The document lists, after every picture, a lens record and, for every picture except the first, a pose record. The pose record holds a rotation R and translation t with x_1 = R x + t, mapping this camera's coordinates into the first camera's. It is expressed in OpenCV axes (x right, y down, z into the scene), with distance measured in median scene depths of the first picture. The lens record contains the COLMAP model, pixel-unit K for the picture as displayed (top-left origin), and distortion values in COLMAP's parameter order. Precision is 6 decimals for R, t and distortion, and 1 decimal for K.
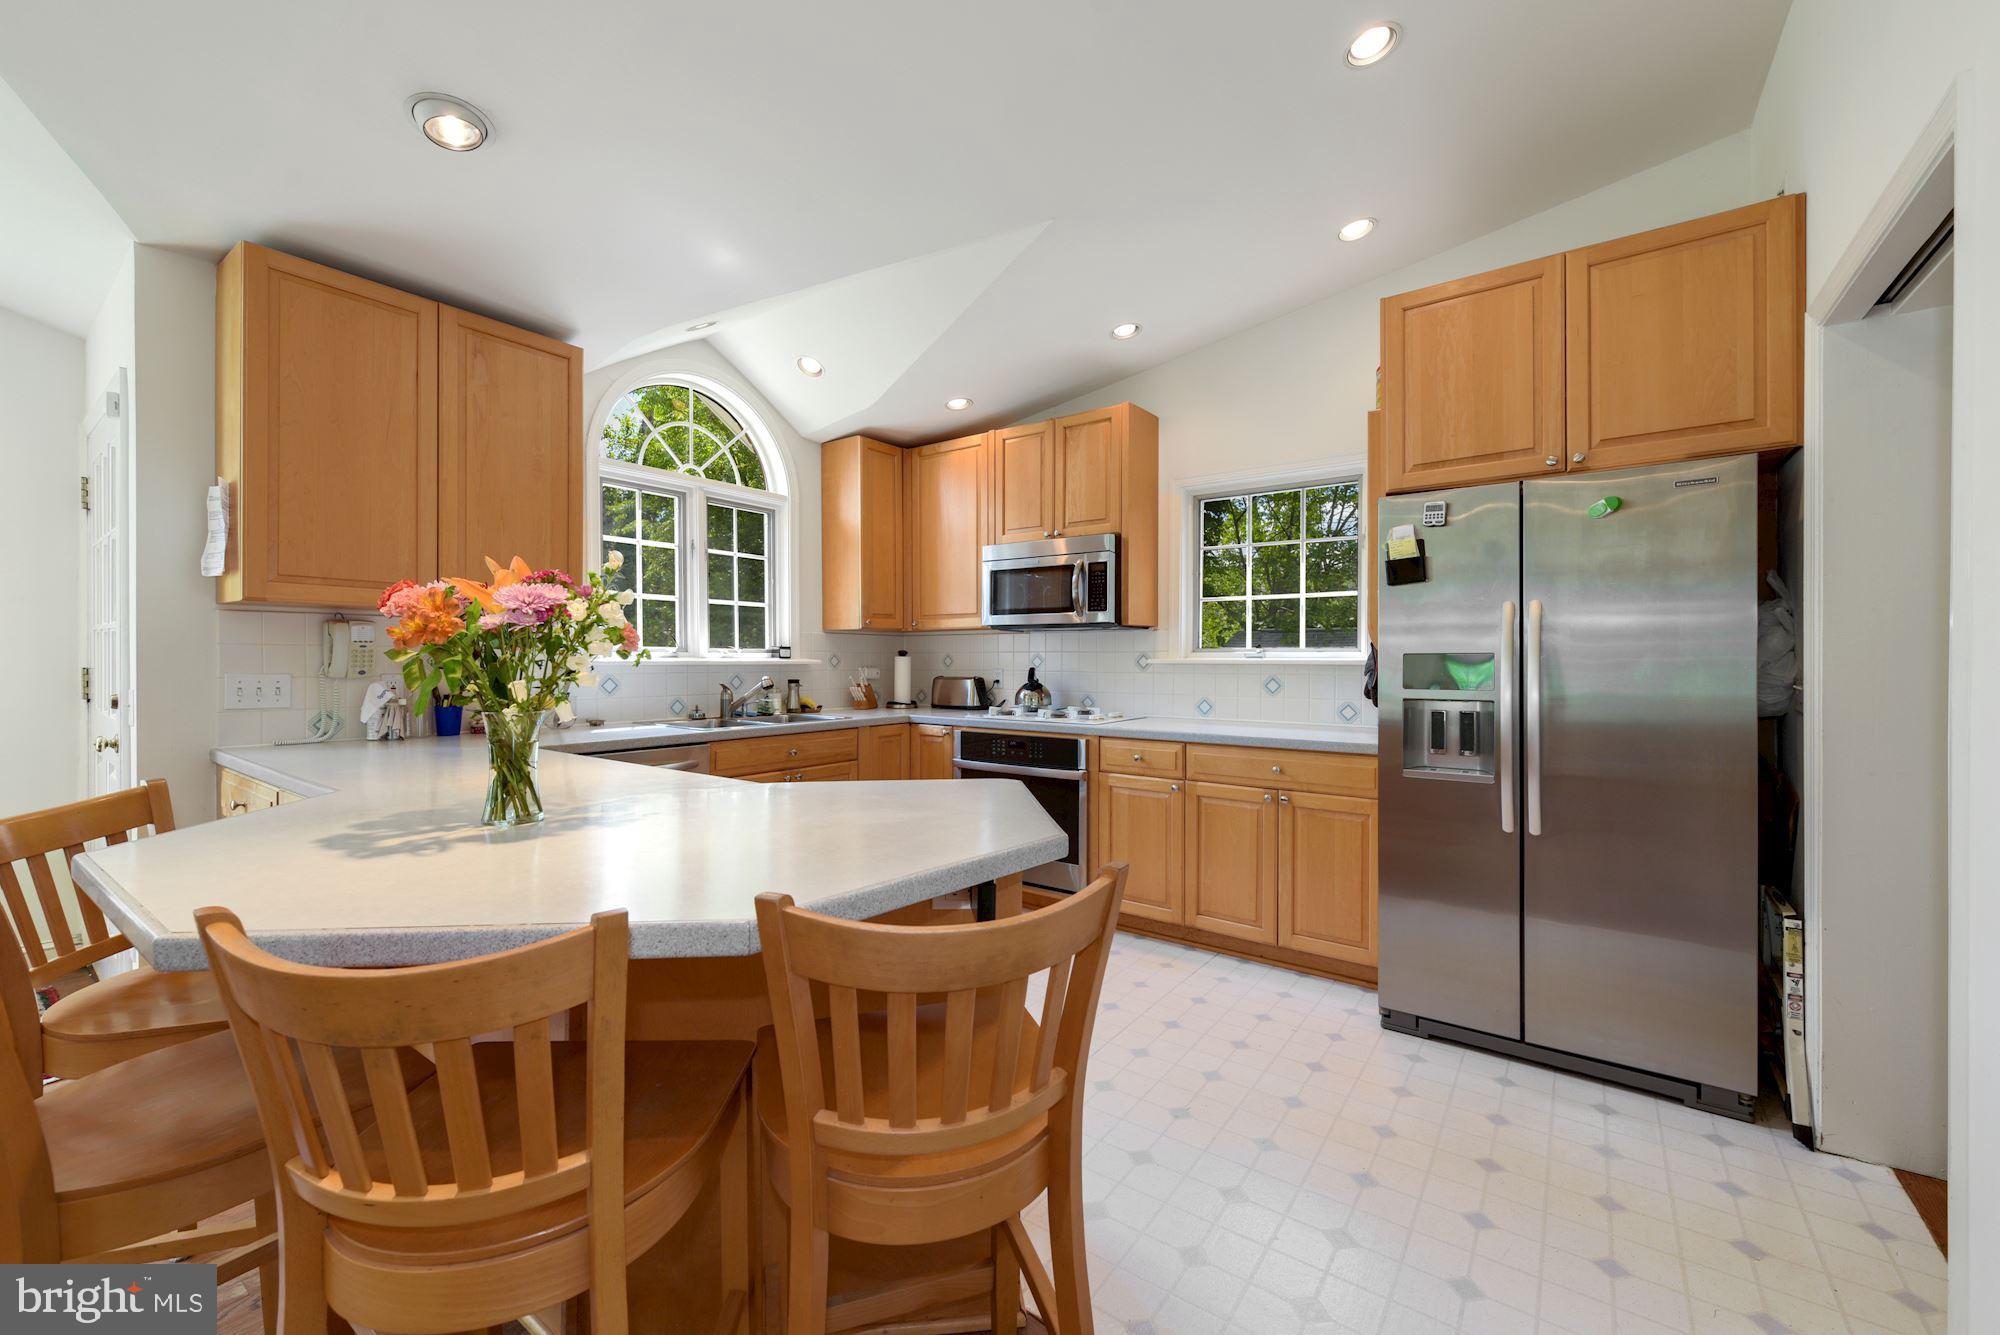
lens RADIAL K [[782.4, 0, 985.4], [0, 782.4, 668.0], [0, 0, 1]] dist [0.001270, -0.000188]
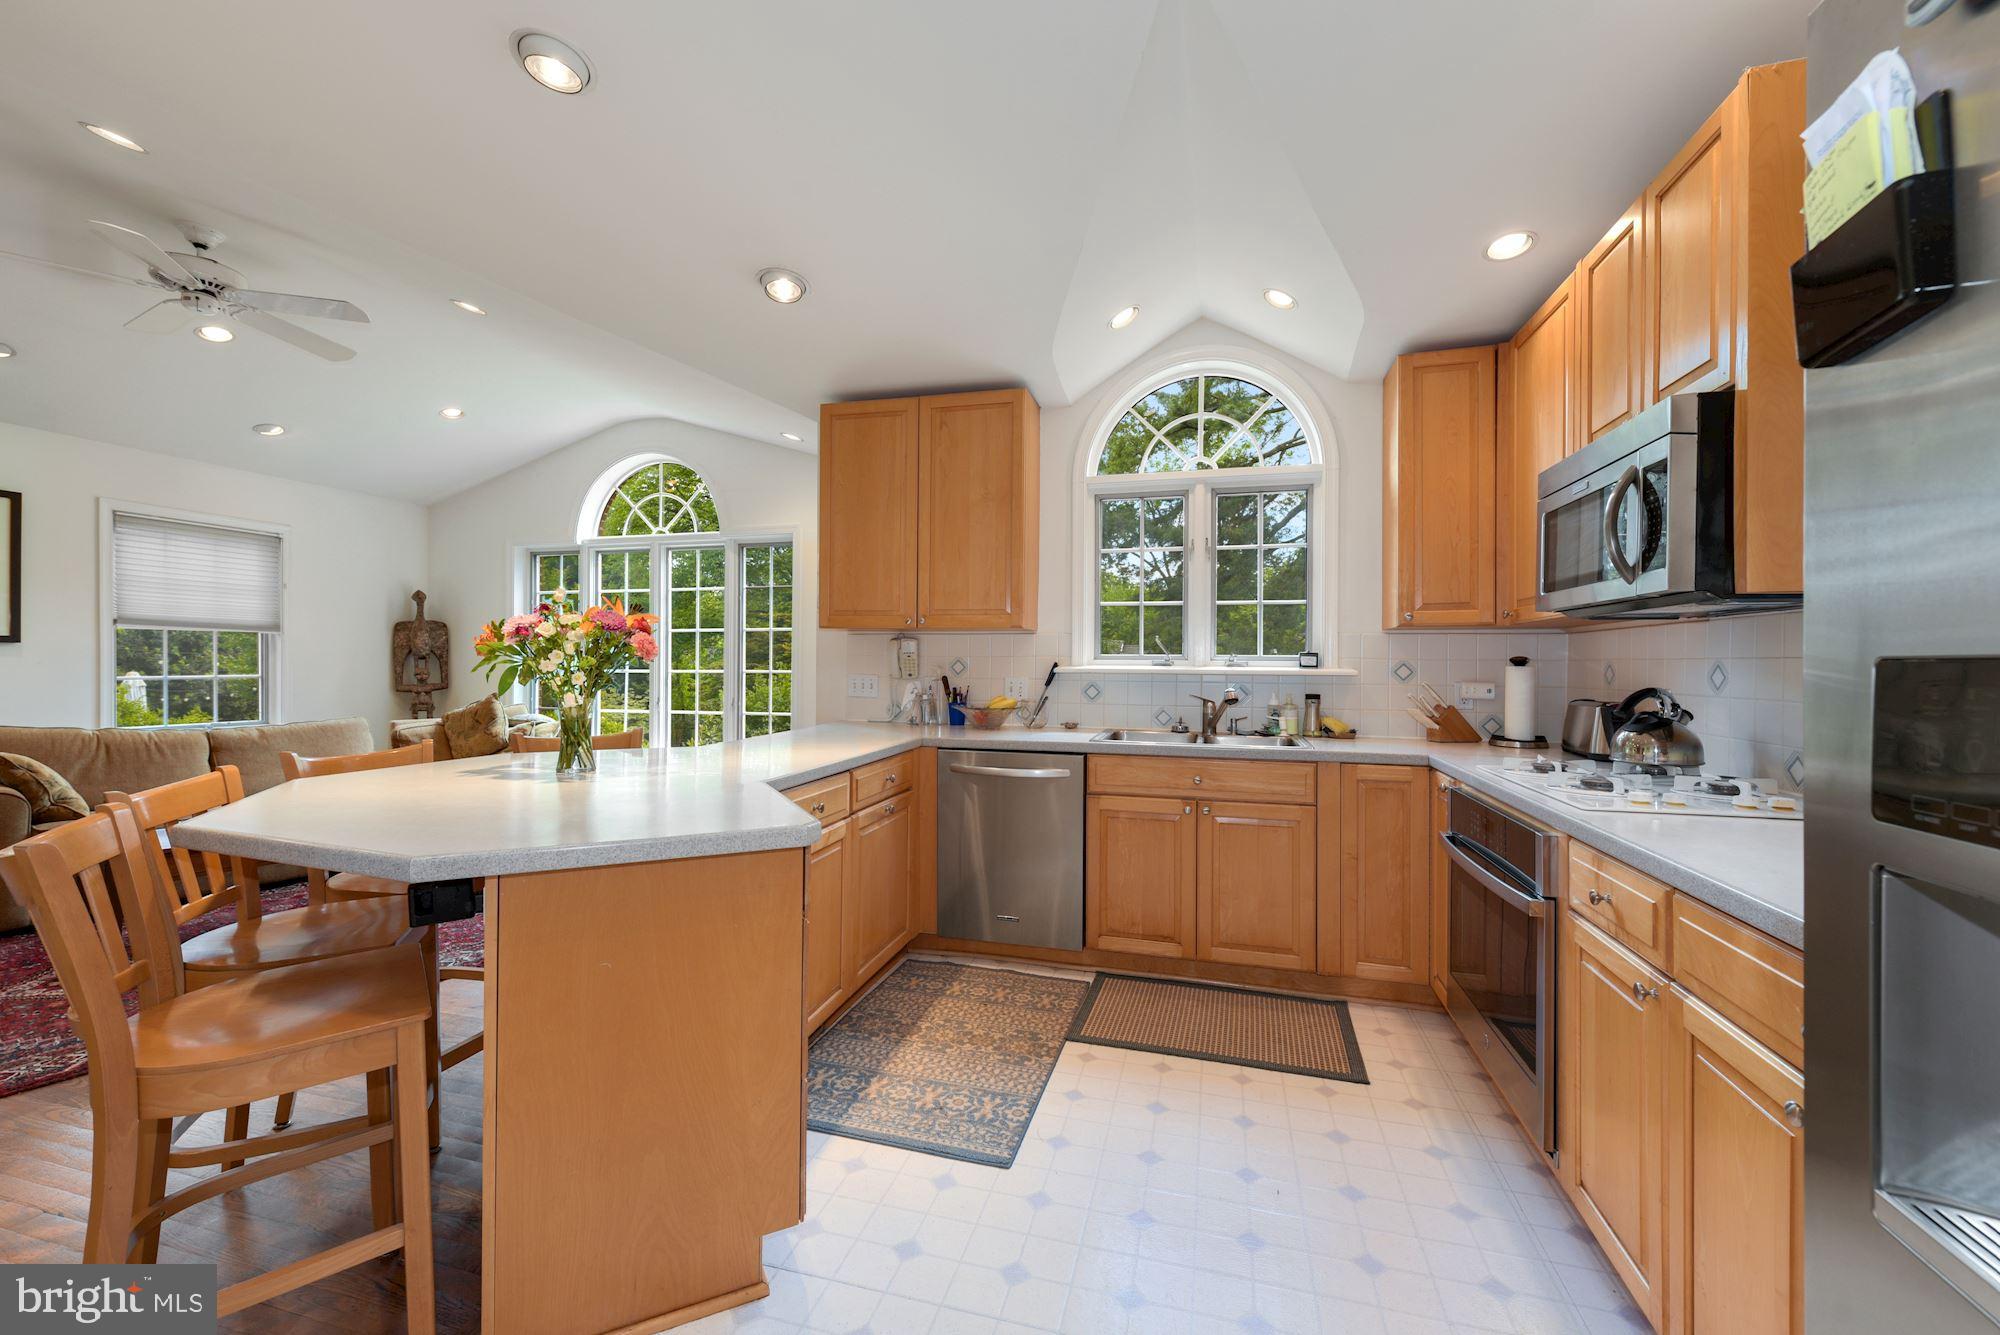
lens RADIAL K [[792.1, 0, 1000.0], [0, 792.1, 667.5], [0, 0, 1]] dist [0.003186, -0.000064]
pose [[0.368690, 0.005614, -0.929535, 0.431264], [-0.017593, 0.999845, -0.000939, -0.007015], [0.929386, 0.016700, 0.368732, 0.458673]]
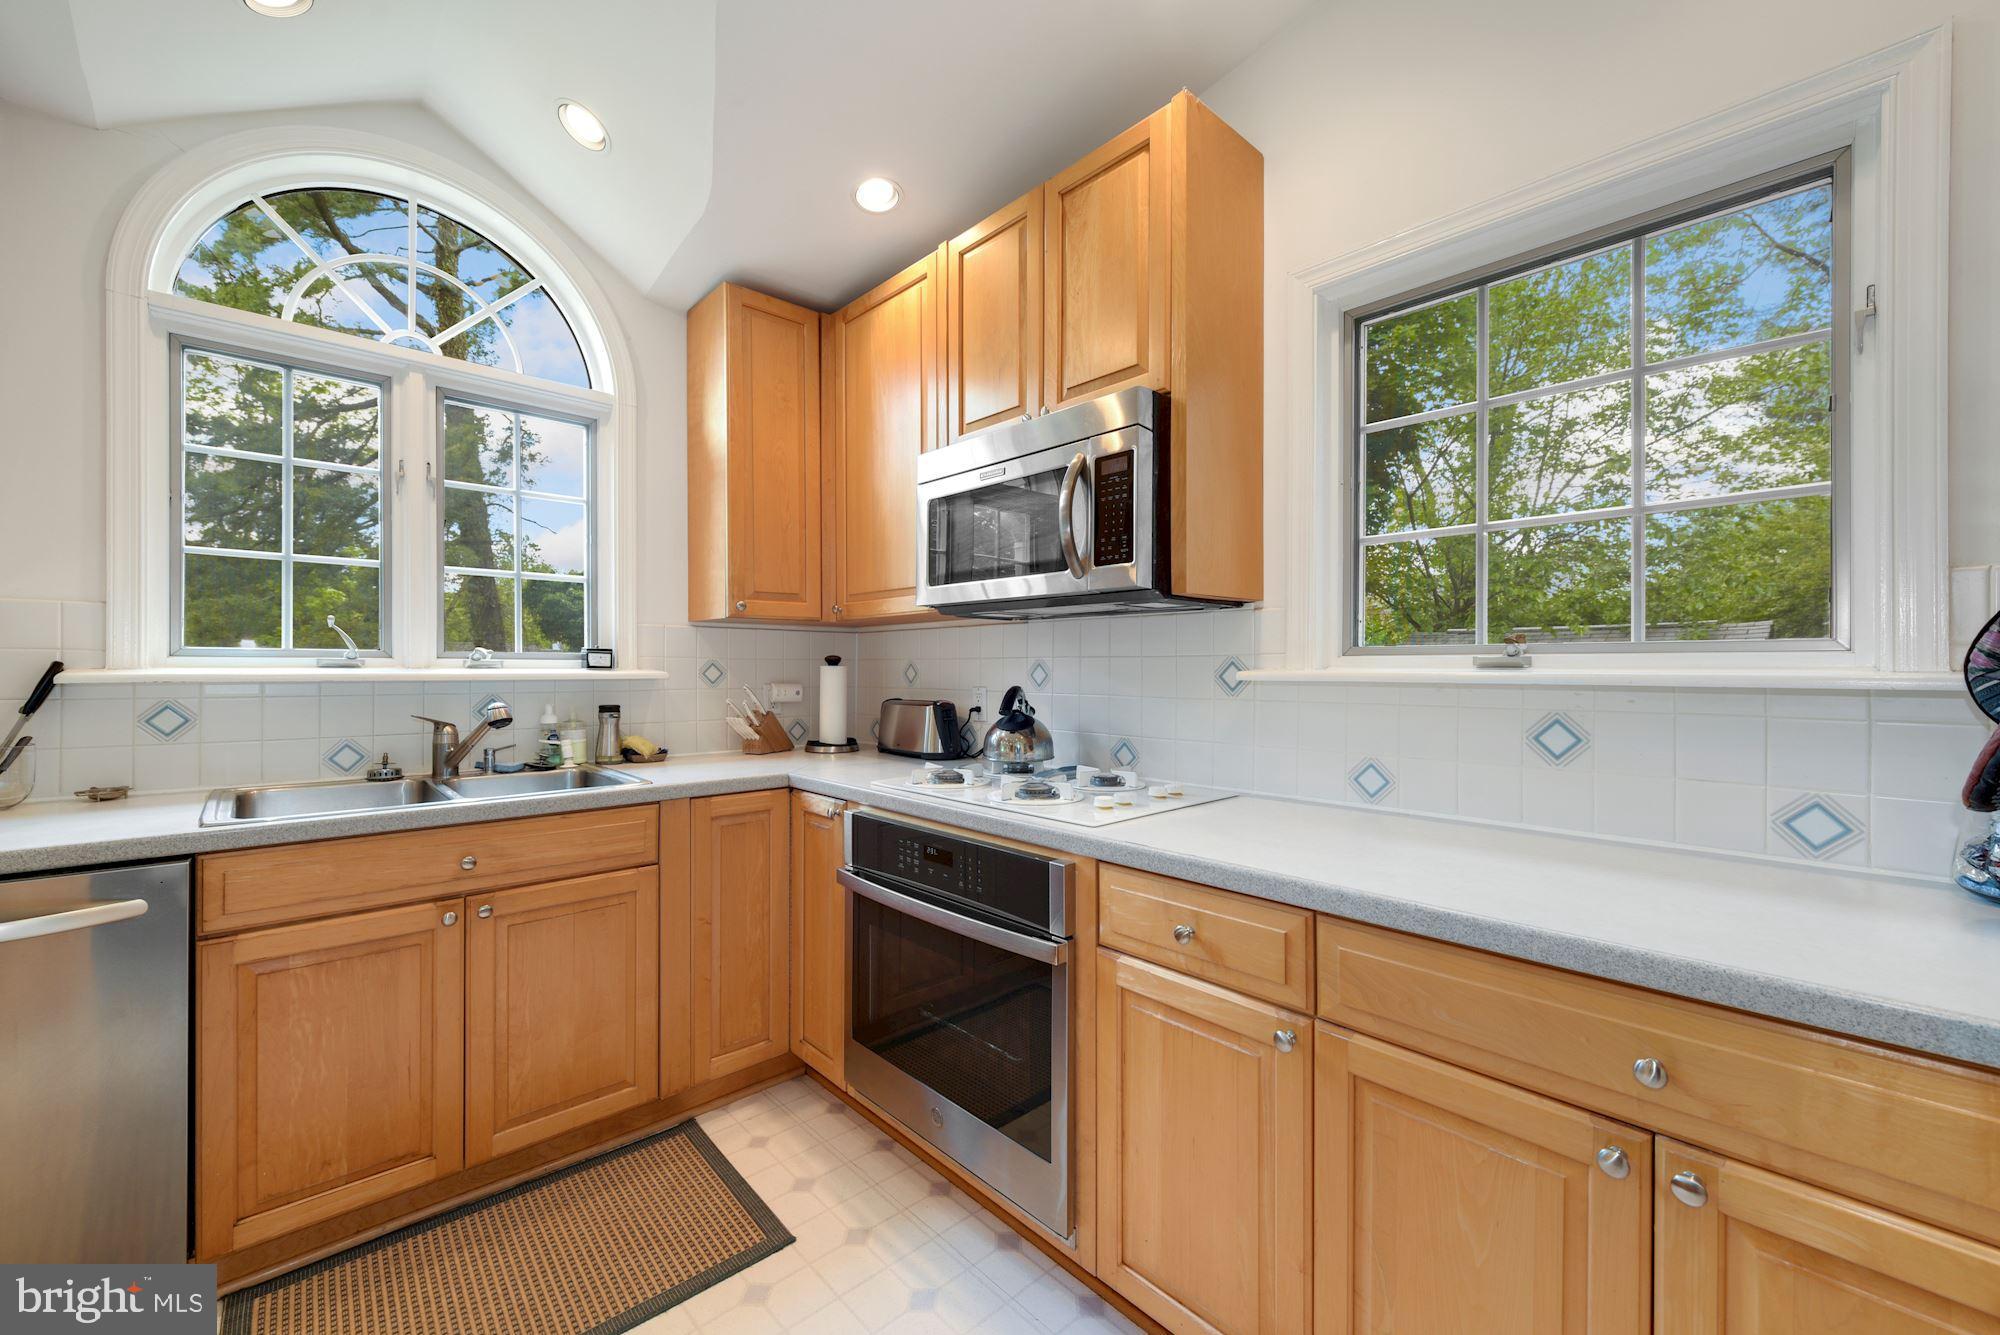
lens RADIAL K [[782.4, 0, 985.4], [0, 782.4, 668.0], [0, 0, 1]] dist [0.001270, -0.000188]
pose [[0.983730, -0.000235, -0.179653, 0.148904], [-0.002005, 0.999923, -0.012285, -0.007426], [0.179642, 0.012445, 0.983653, 0.538614]]
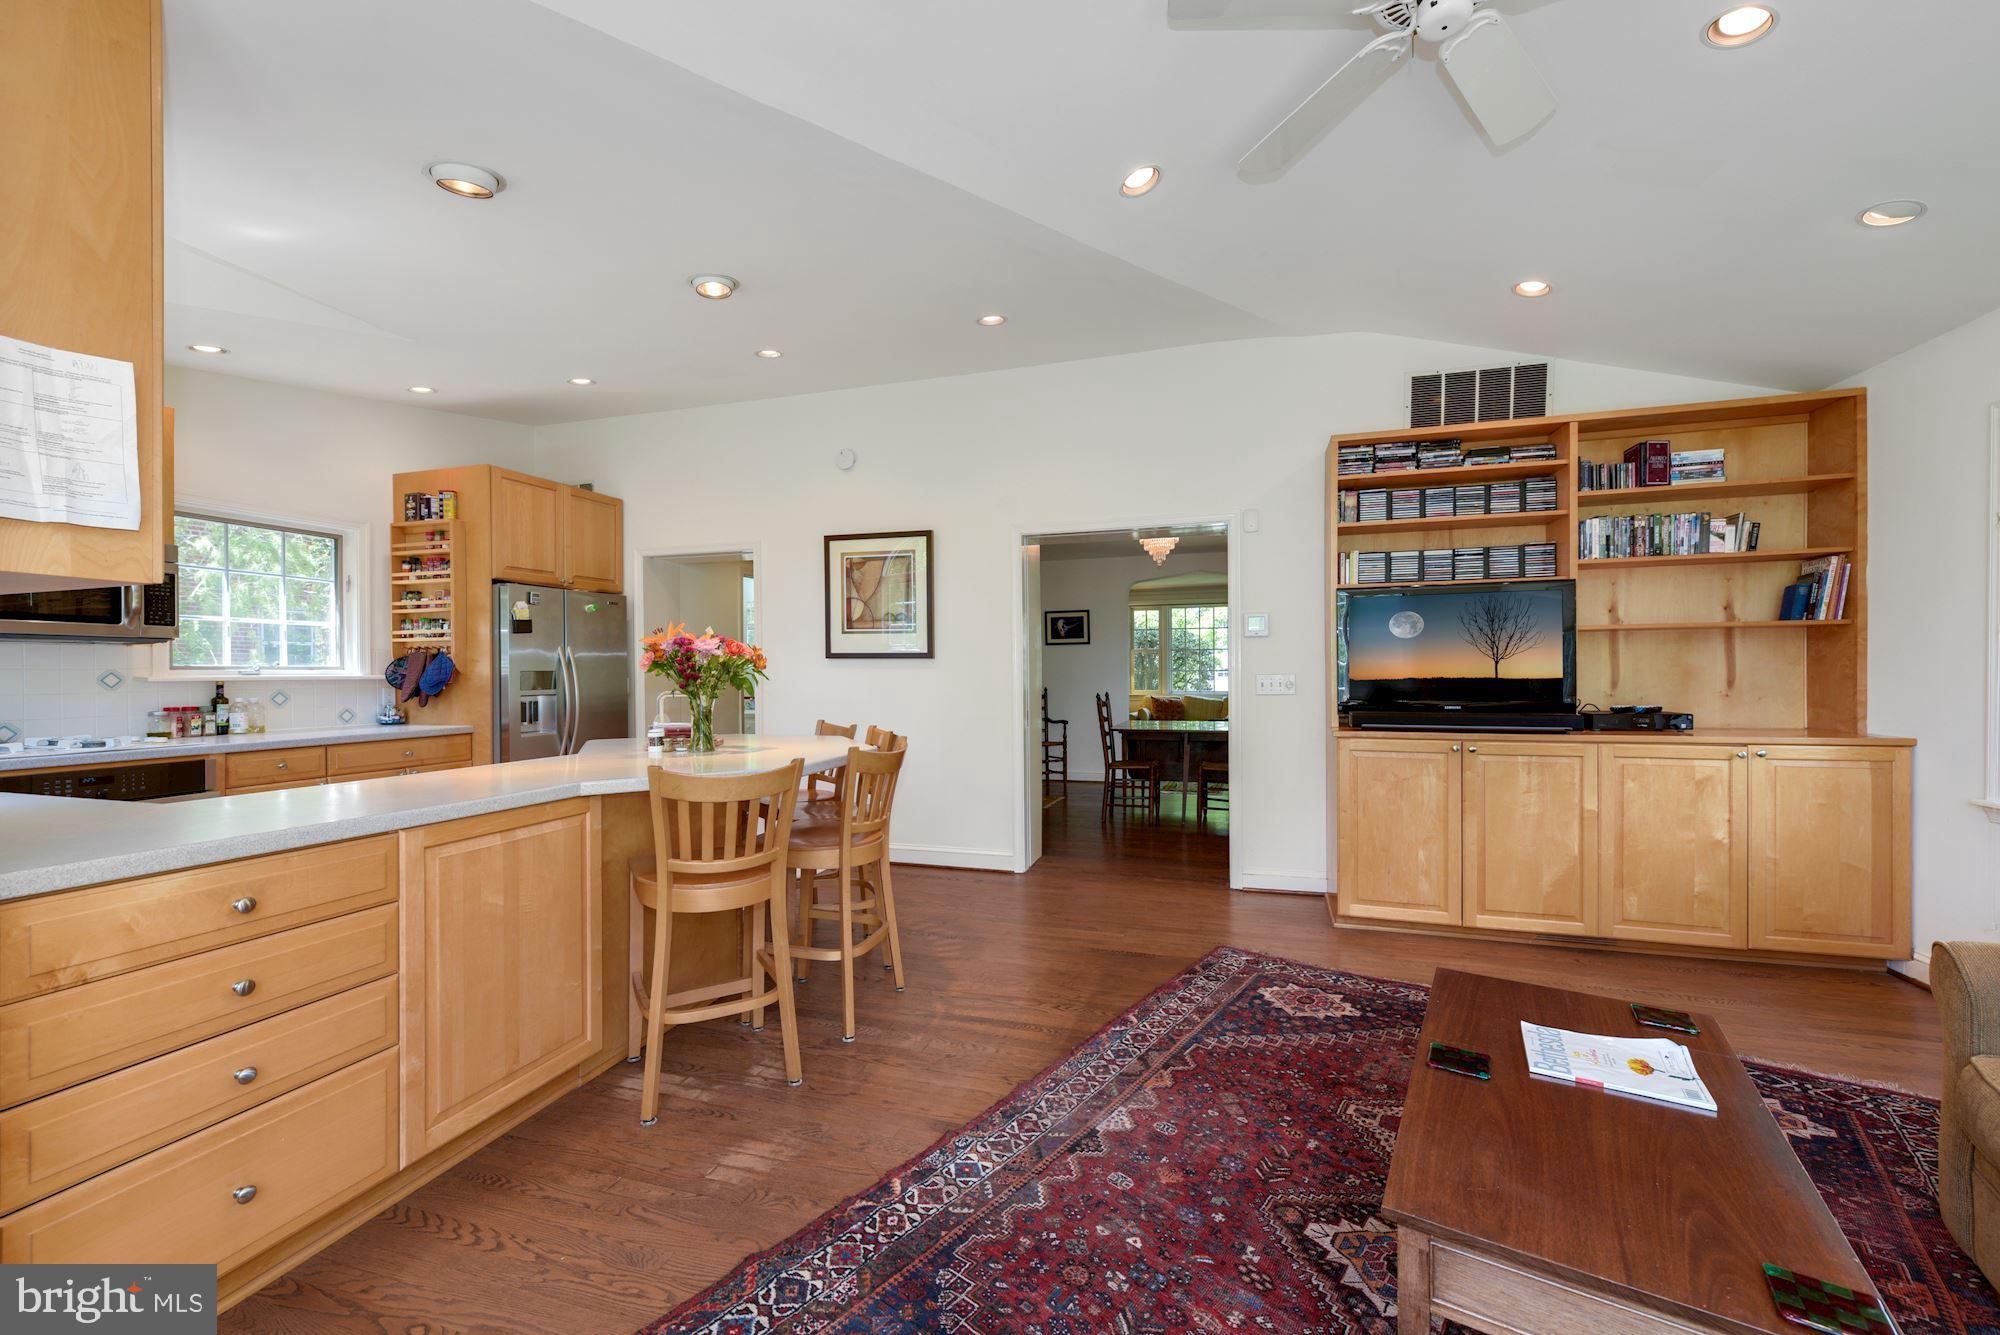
lens RADIAL K [[792.1, 0, 1000.0], [0, 792.1, 667.5], [0, 0, 1]] dist [0.003186, -0.000064]
pose [[-0.331697, 0.004166, 0.943377, -1.053740], [0.018524, 0.999826, 0.002098, -0.006028], [-0.943204, 0.018171, -0.331716, 0.369661]]
